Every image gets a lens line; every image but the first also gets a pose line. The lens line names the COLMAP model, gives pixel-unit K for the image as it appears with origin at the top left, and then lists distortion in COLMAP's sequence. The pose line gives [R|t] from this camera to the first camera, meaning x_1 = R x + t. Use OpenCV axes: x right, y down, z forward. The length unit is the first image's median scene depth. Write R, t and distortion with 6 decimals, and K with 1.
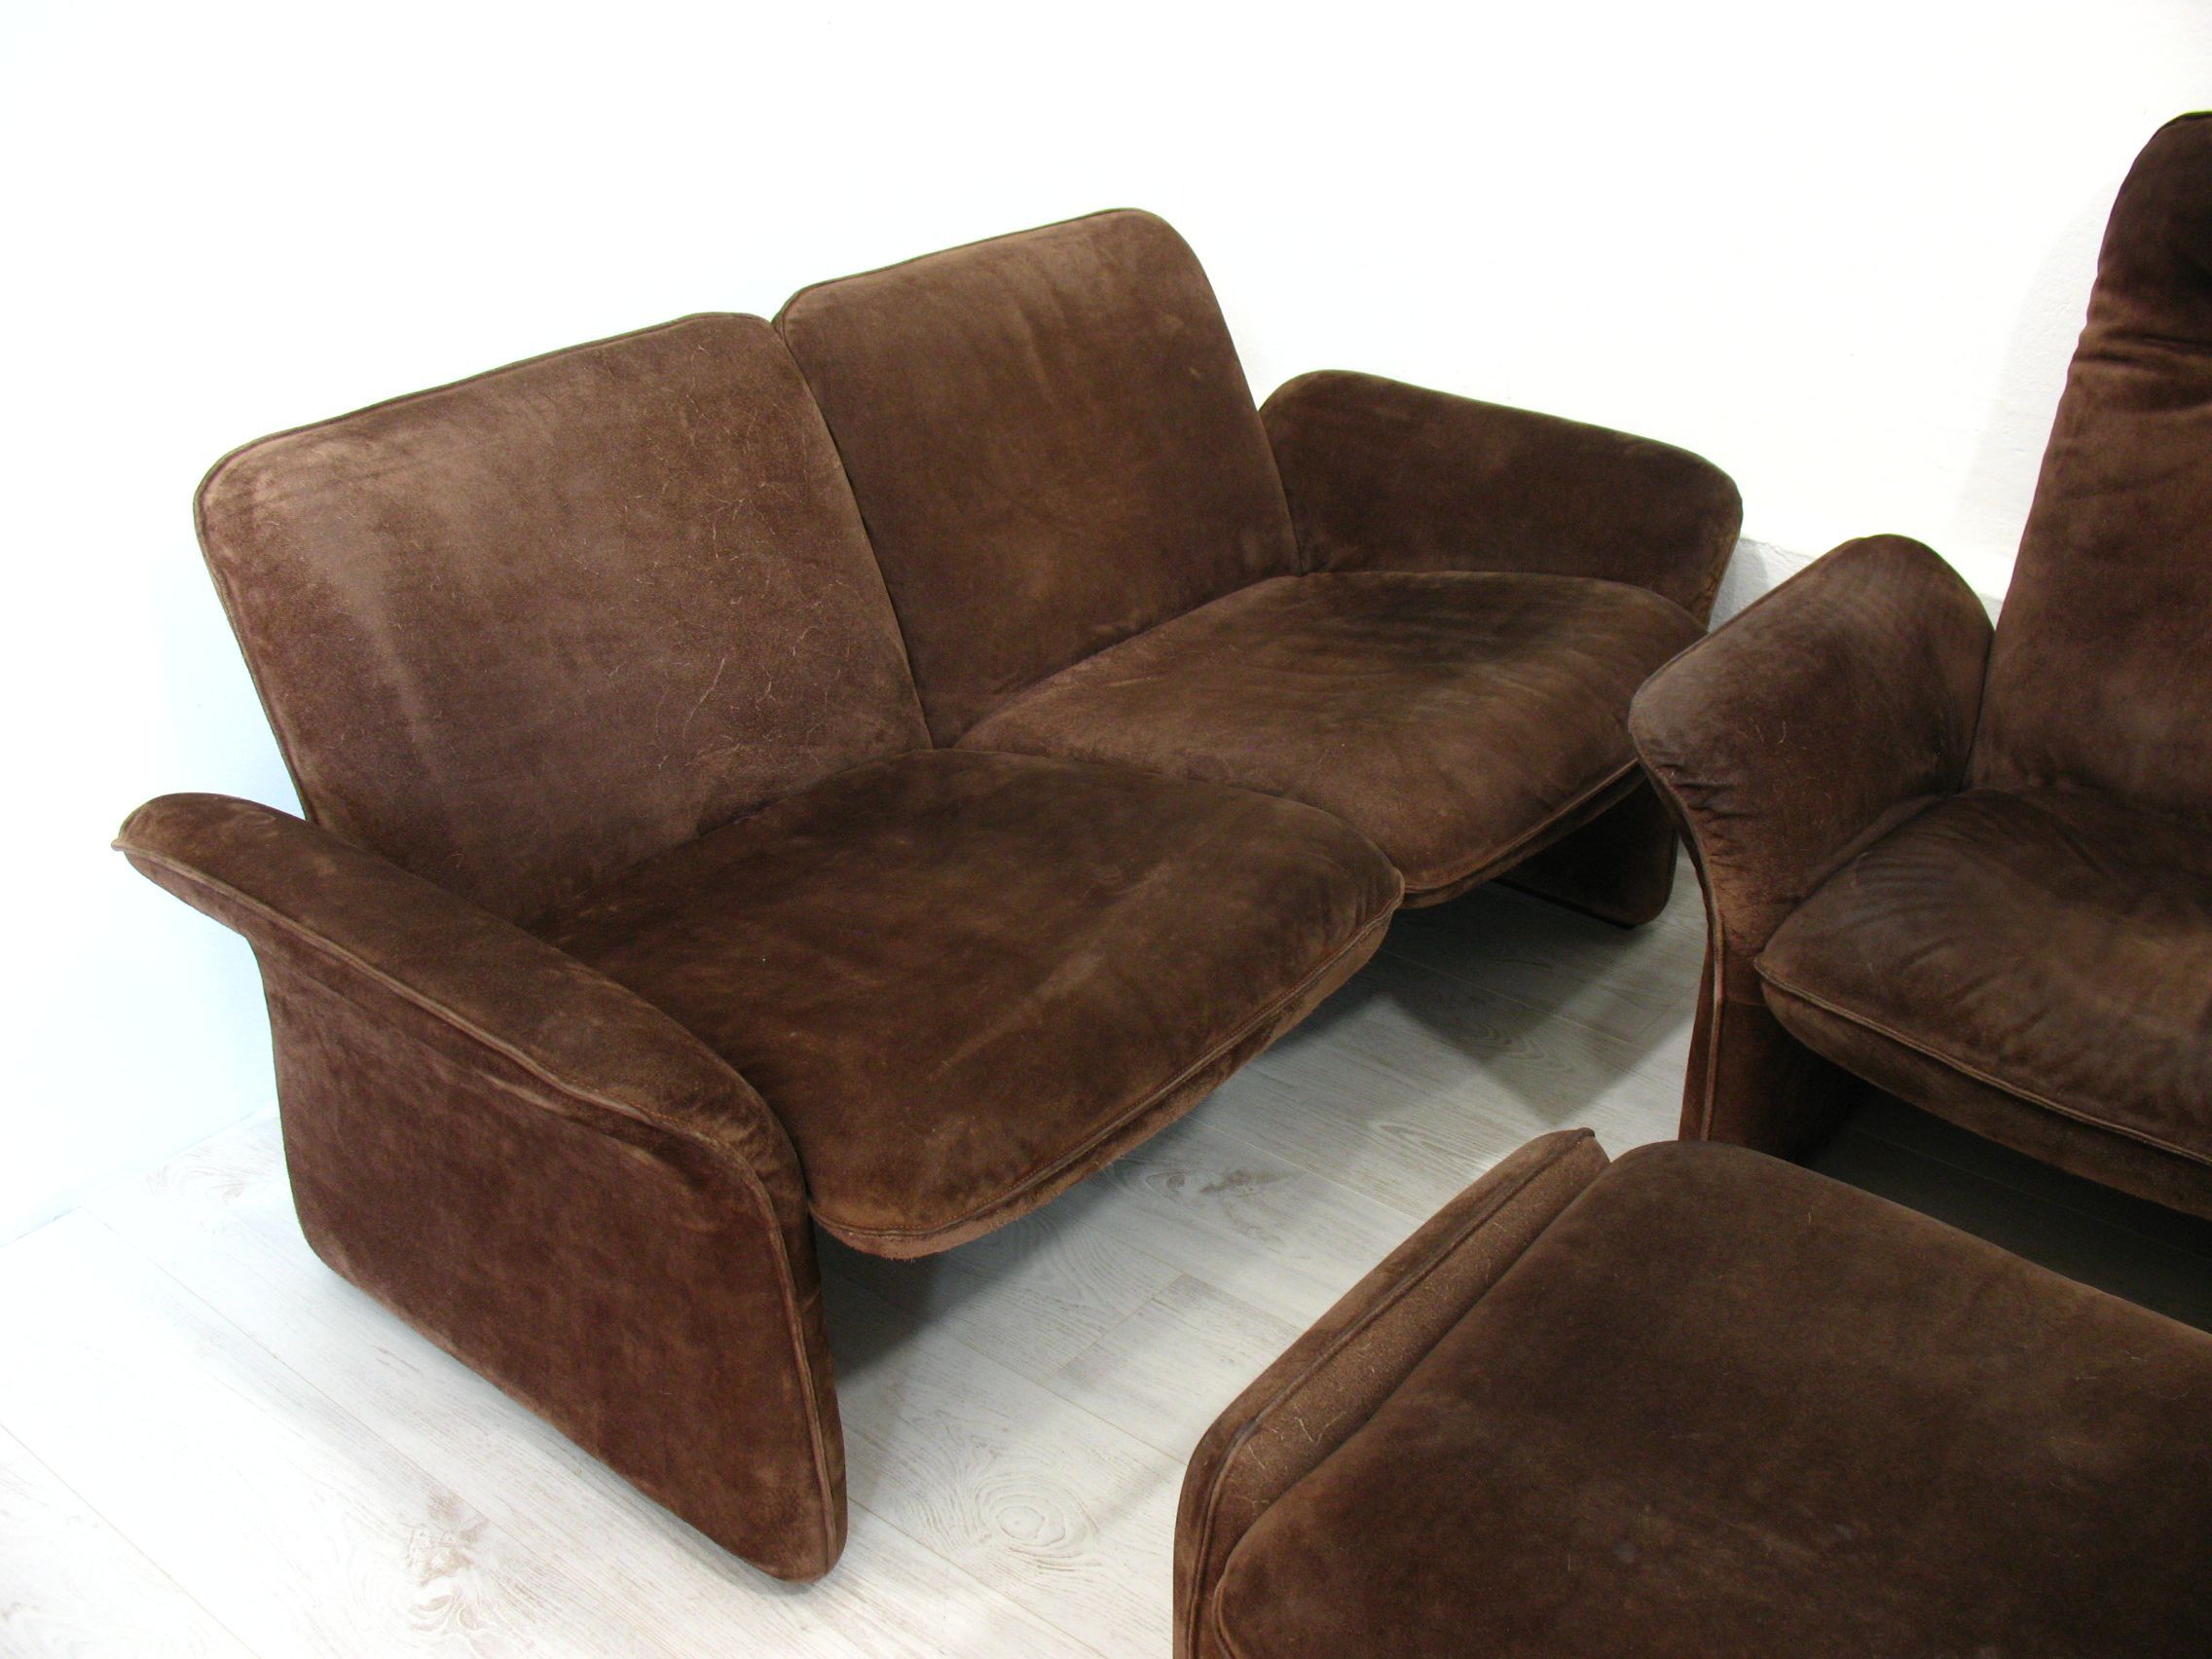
lens RADIAL K [[2255.5, 0, 1106.9], [0, 2255.5, 865.9], [0, 0, 1]] dist [-0.188960, 0.201257]
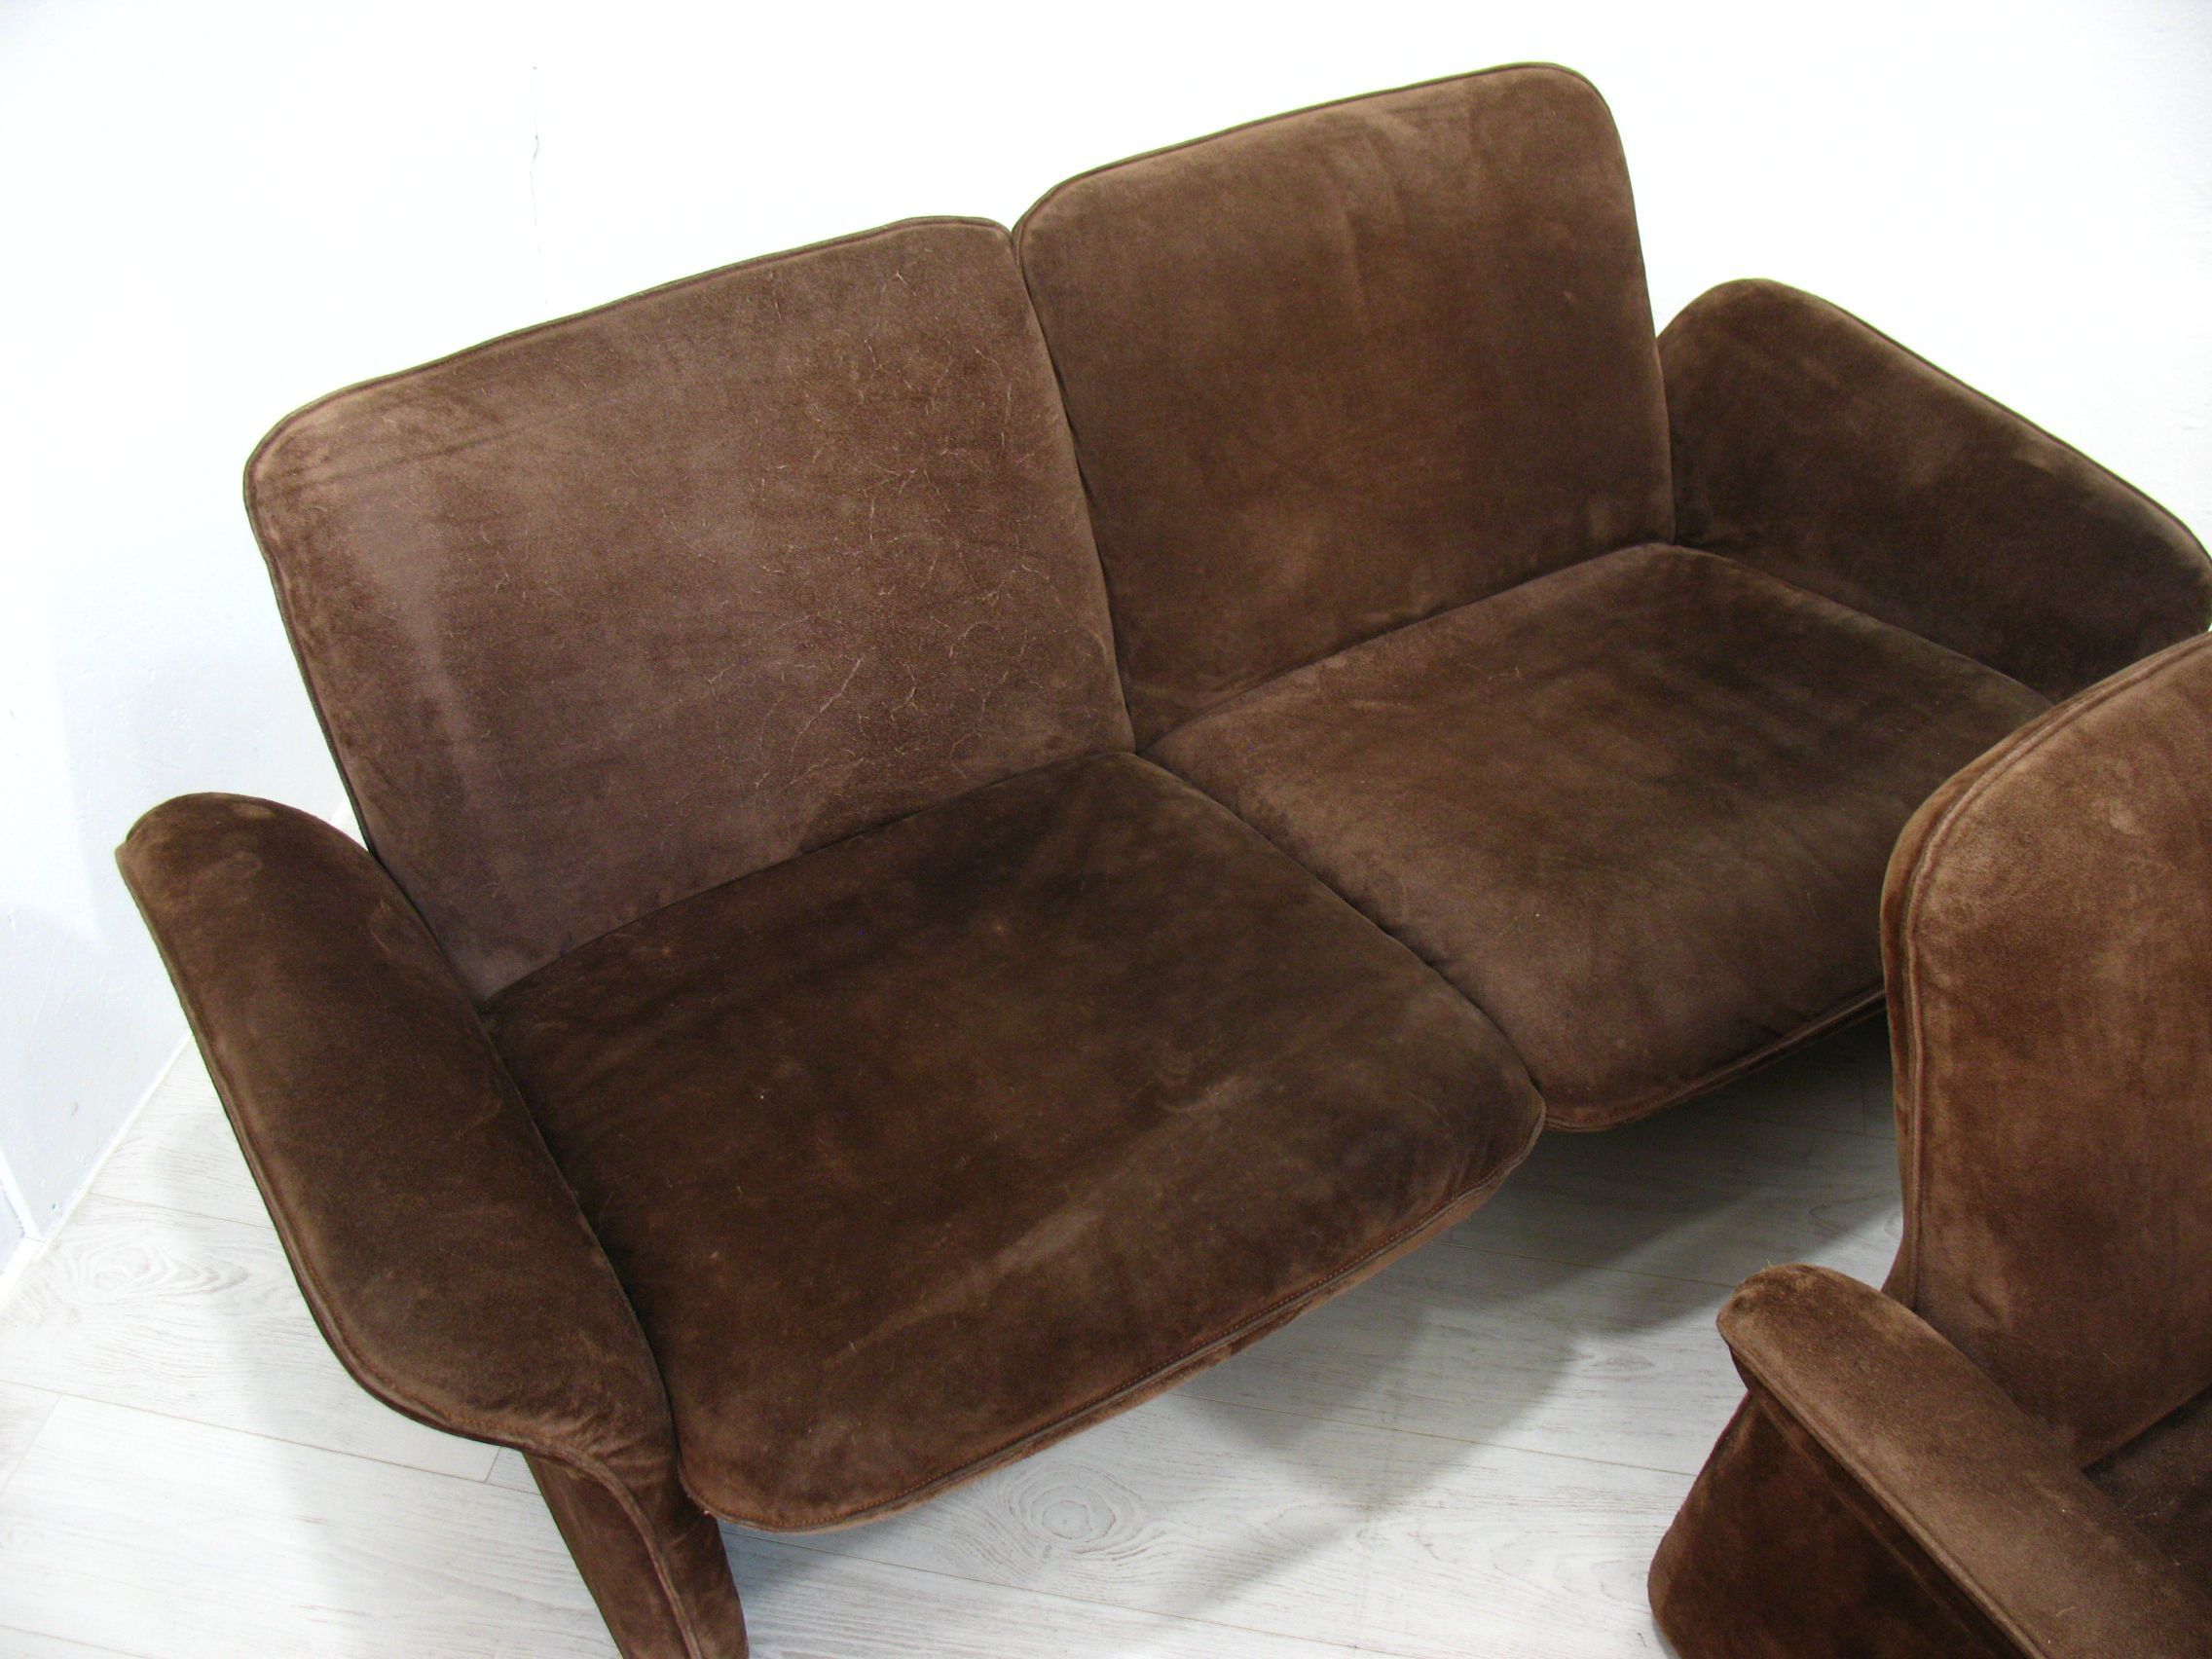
lens RADIAL K [[2255.5, 0, 1106.9], [0, 2255.5, 865.9], [0, 0, 1]] dist [-0.188960, 0.201257]
pose [[0.943994, 0.223167, -0.243047, 0.154693], [-0.154710, 0.949961, 0.271365, -0.274884], [0.291445, -0.218565, 0.931284, 0.197558]]
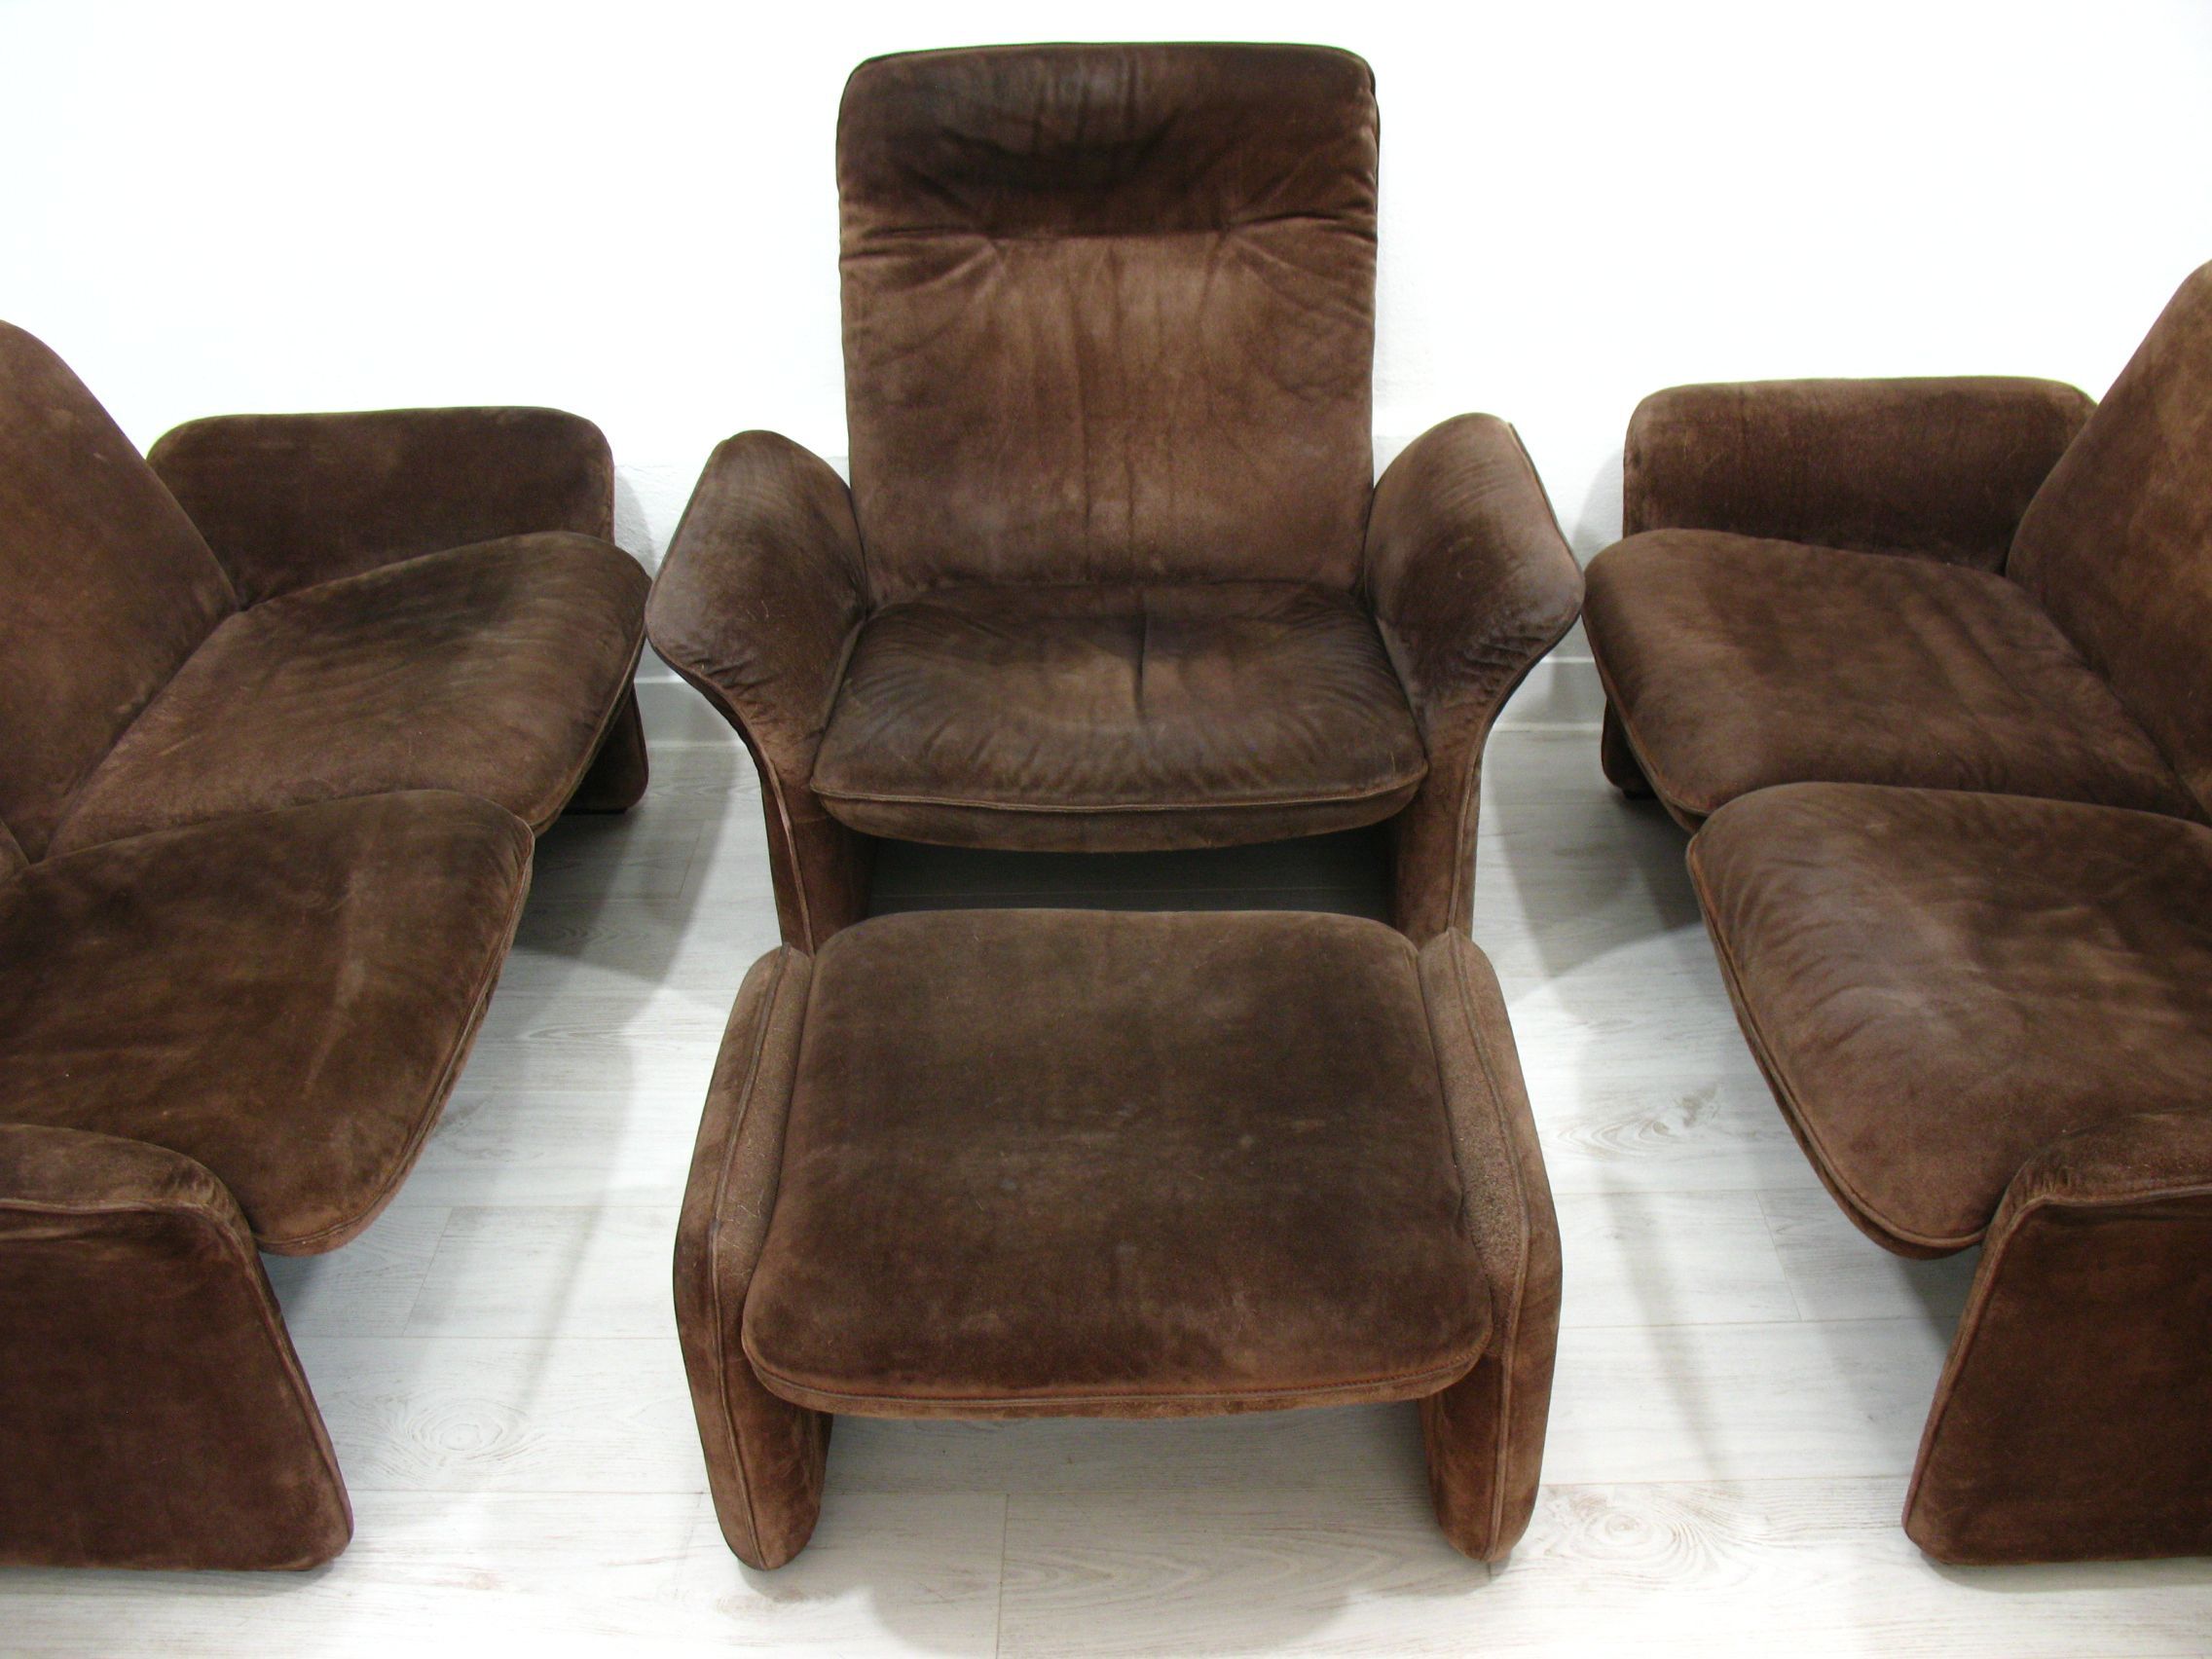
lens RADIAL K [[2255.5, 0, 1106.9], [0, 2255.5, 865.9], [0, 0, 1]] dist [-0.188960, 0.201257]
pose [[0.785635, -0.341389, 0.515976, -0.237213], [0.316429, 0.938368, 0.139059, -0.037081], [-0.531649, 0.054021, 0.845240, -0.161497]]
